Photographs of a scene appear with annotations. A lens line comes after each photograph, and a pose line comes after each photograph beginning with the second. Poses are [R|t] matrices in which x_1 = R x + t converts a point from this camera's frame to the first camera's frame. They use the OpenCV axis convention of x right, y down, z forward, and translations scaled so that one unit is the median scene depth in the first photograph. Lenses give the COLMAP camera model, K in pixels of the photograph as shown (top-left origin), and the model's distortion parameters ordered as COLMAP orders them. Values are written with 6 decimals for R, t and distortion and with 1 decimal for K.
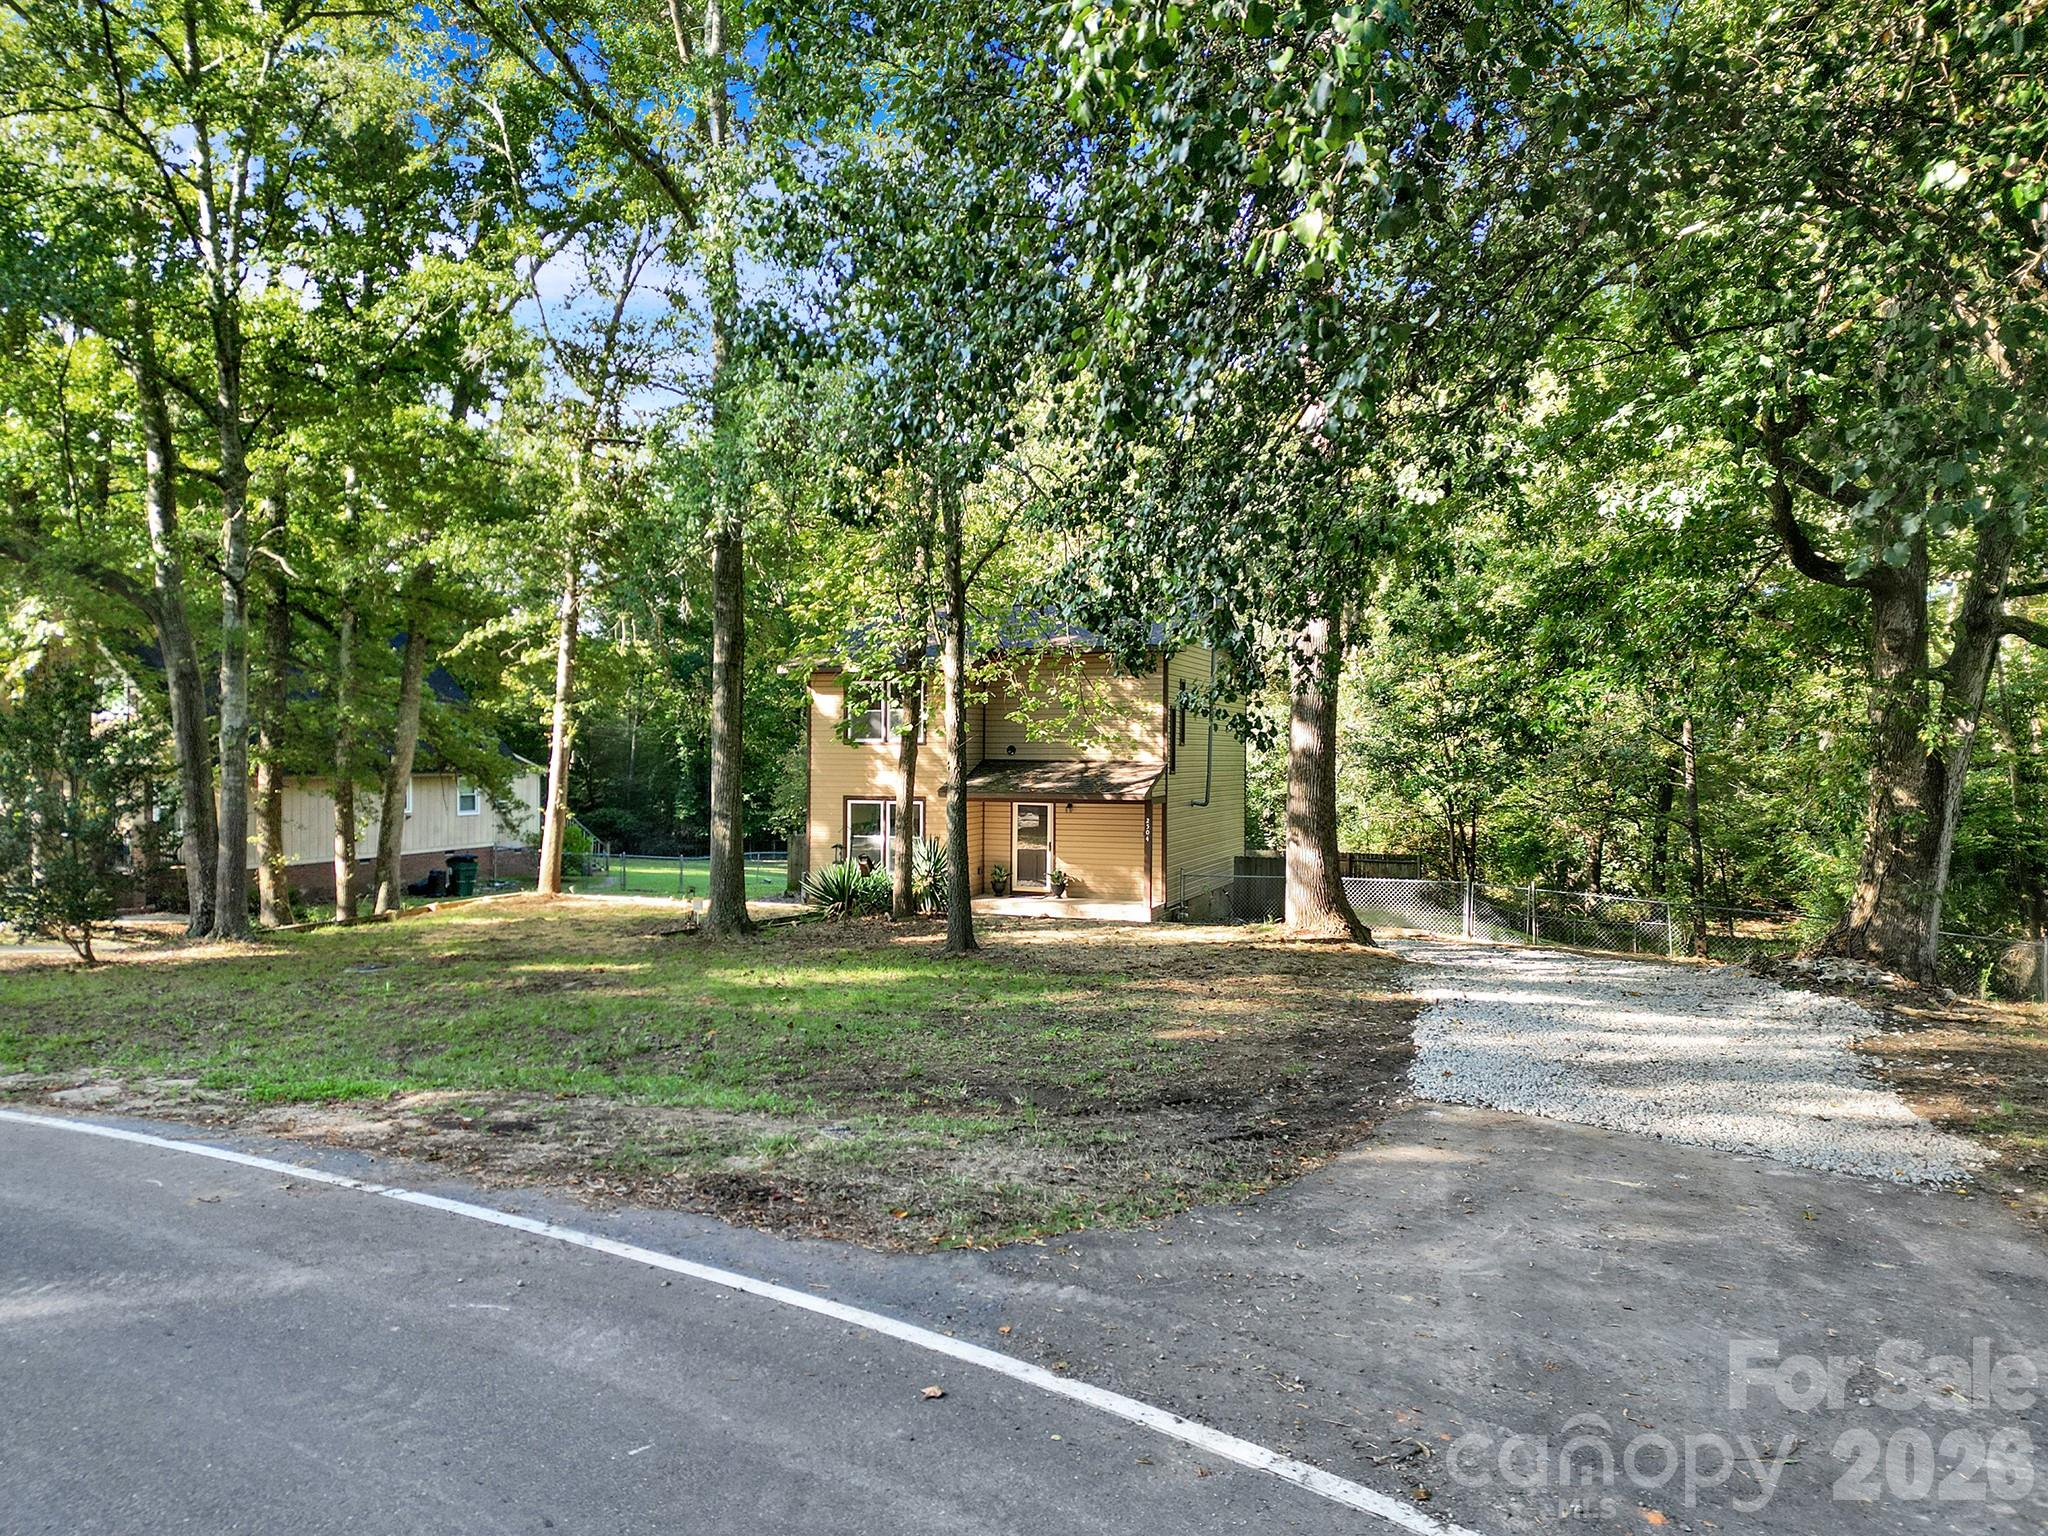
lens RADIAL K [[1434.7, 0, 1024.0], [0, 1434.7, 768.0], [0, 0, 1]] dist [0.074942, -0.094904]
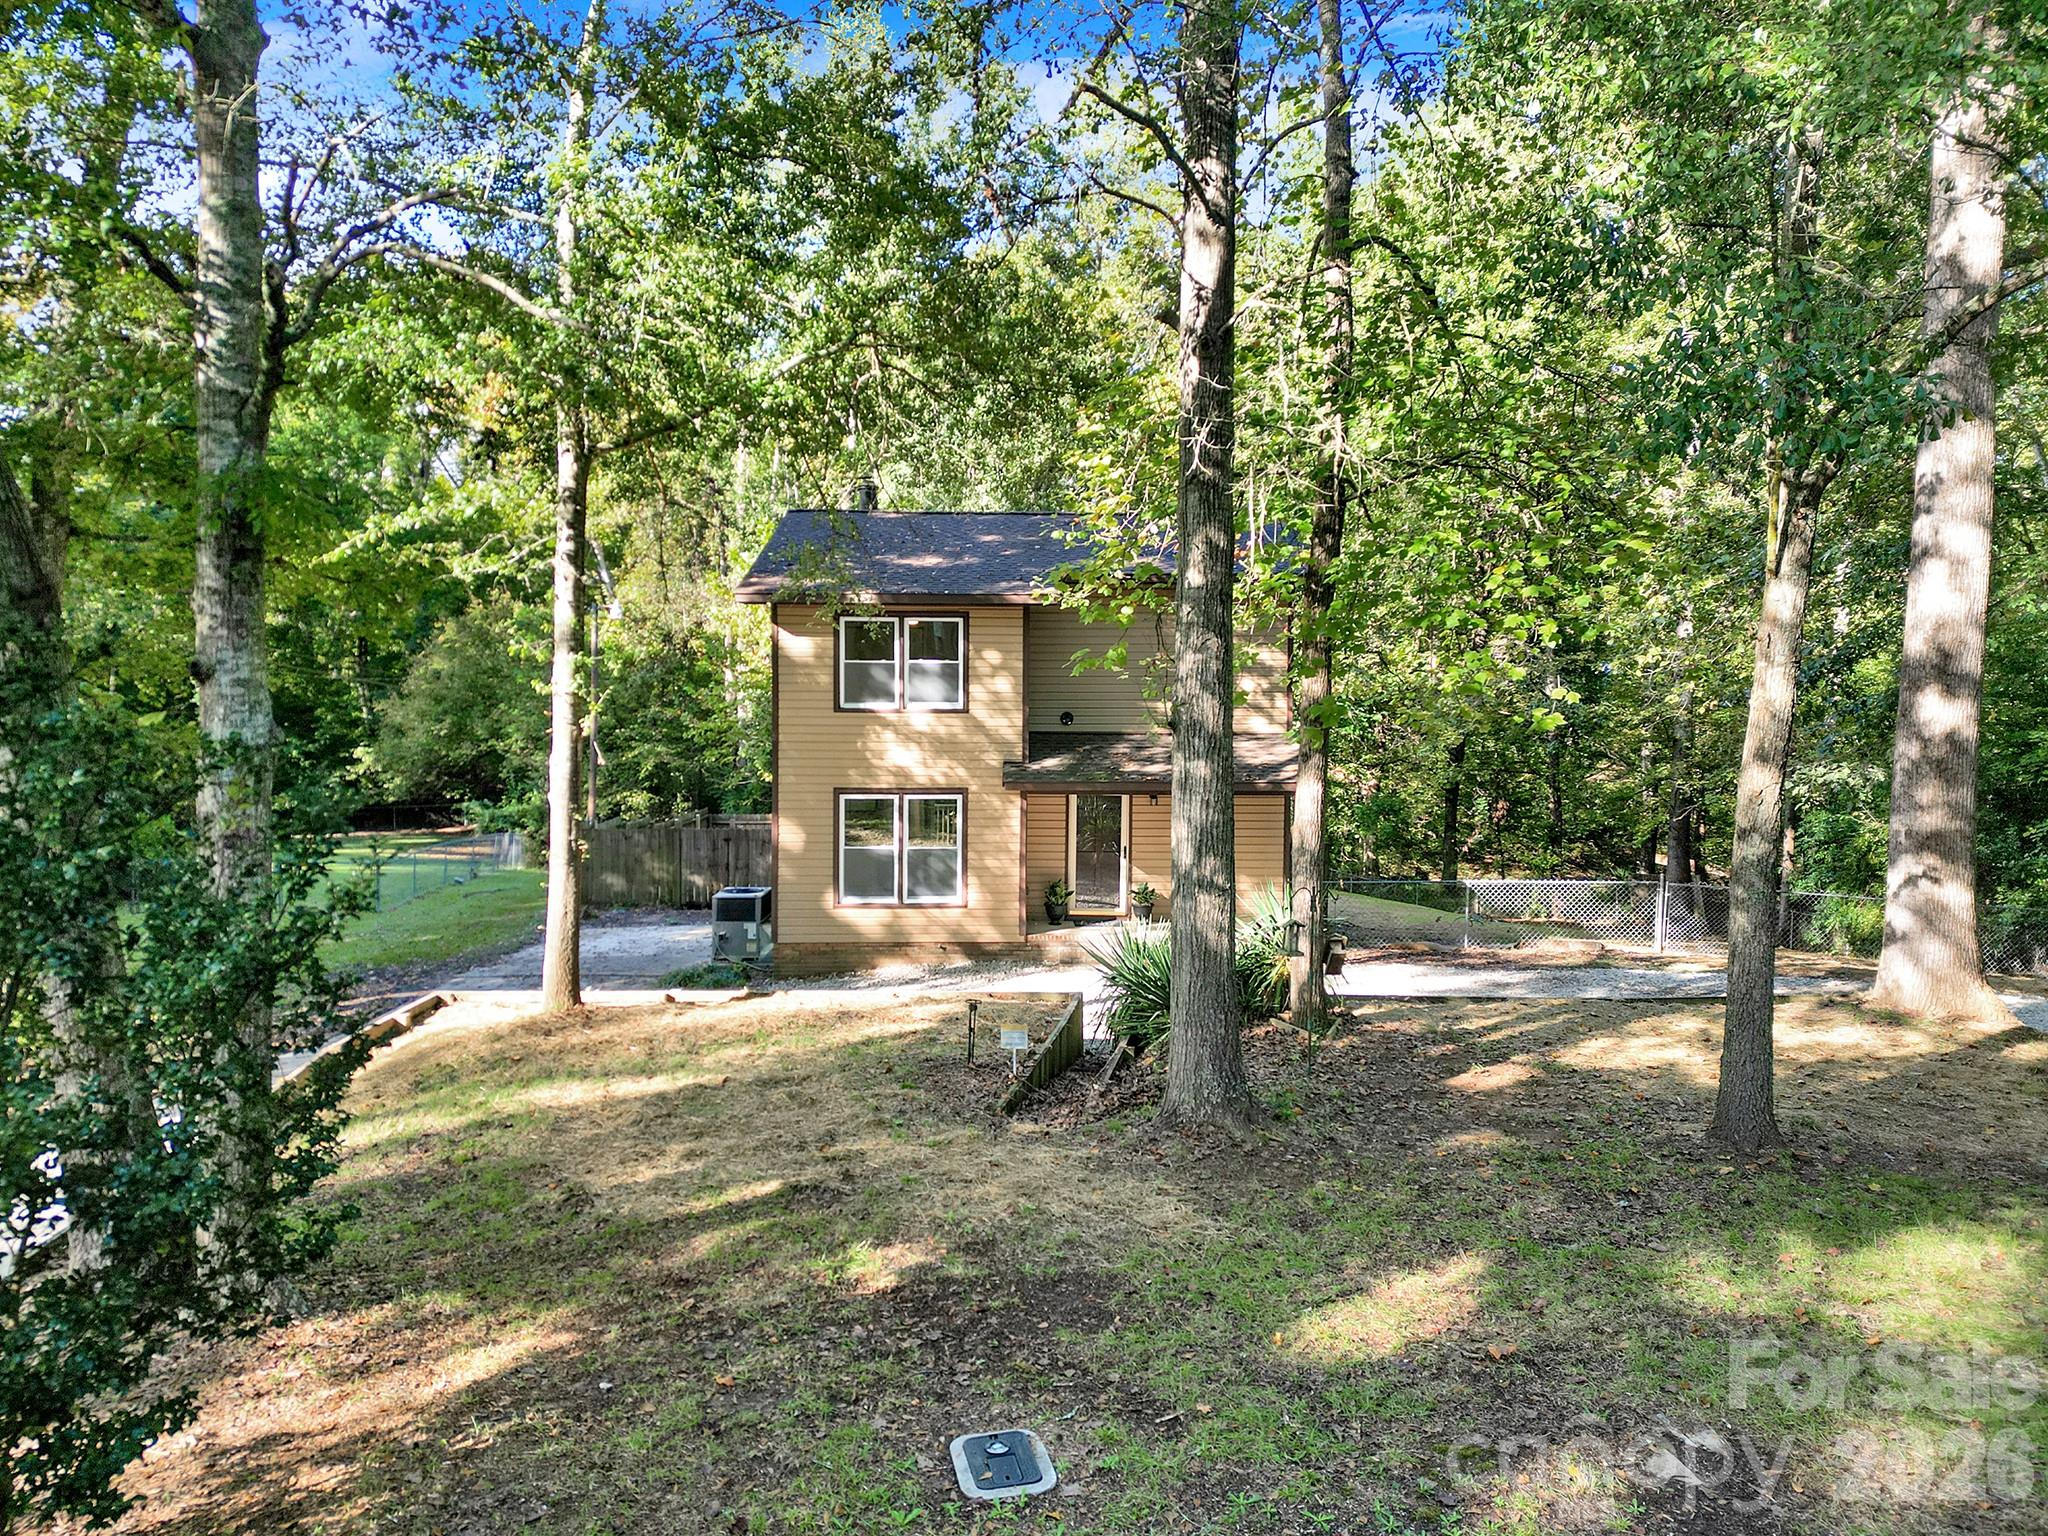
lens RADIAL K [[1434.7, 0, 1024.0], [0, 1434.7, 768.0], [0, 0, 1]] dist [0.074942, -0.094904]
pose [[0.935988, -0.018440, 0.351549, -0.305031], [0.001487, 0.998825, 0.048431, -0.024442], [-0.352029, -0.044808, 0.934916, 0.371460]]
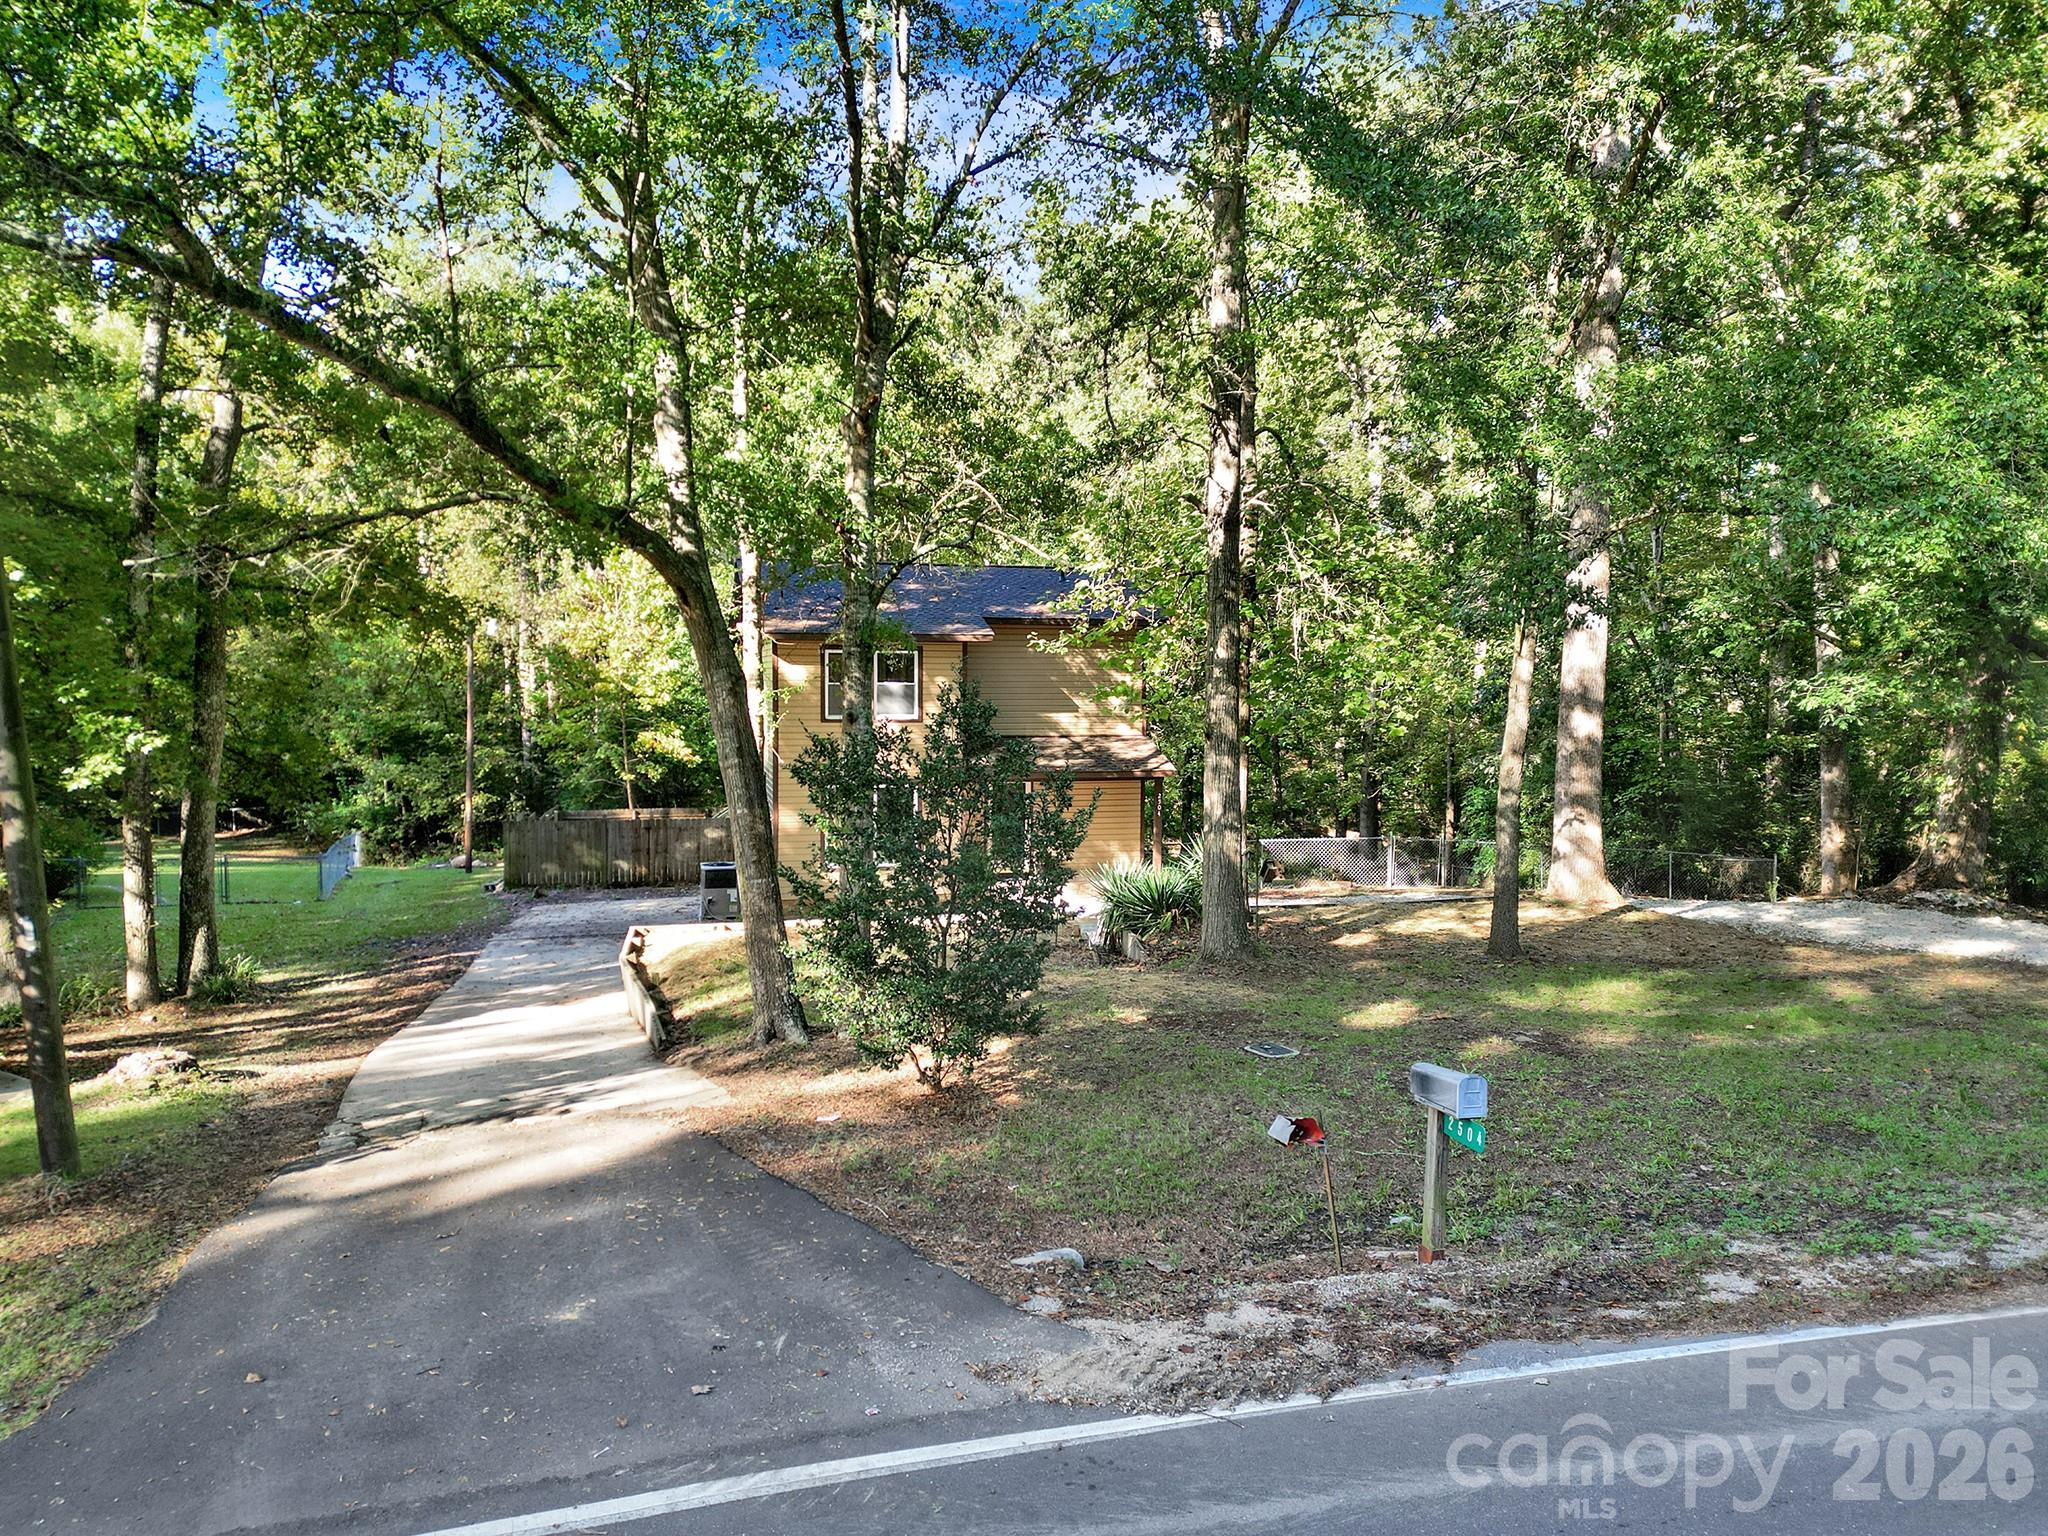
lens RADIAL K [[1434.7, 0, 1024.0], [0, 1434.7, 768.0], [0, 0, 1]] dist [0.074942, -0.094904]
pose [[0.832280, -0.030857, 0.553496, -0.569362], [0.003149, 0.998697, 0.050942, -0.036478], [-0.554347, -0.040655, 0.831292, 0.208972]]
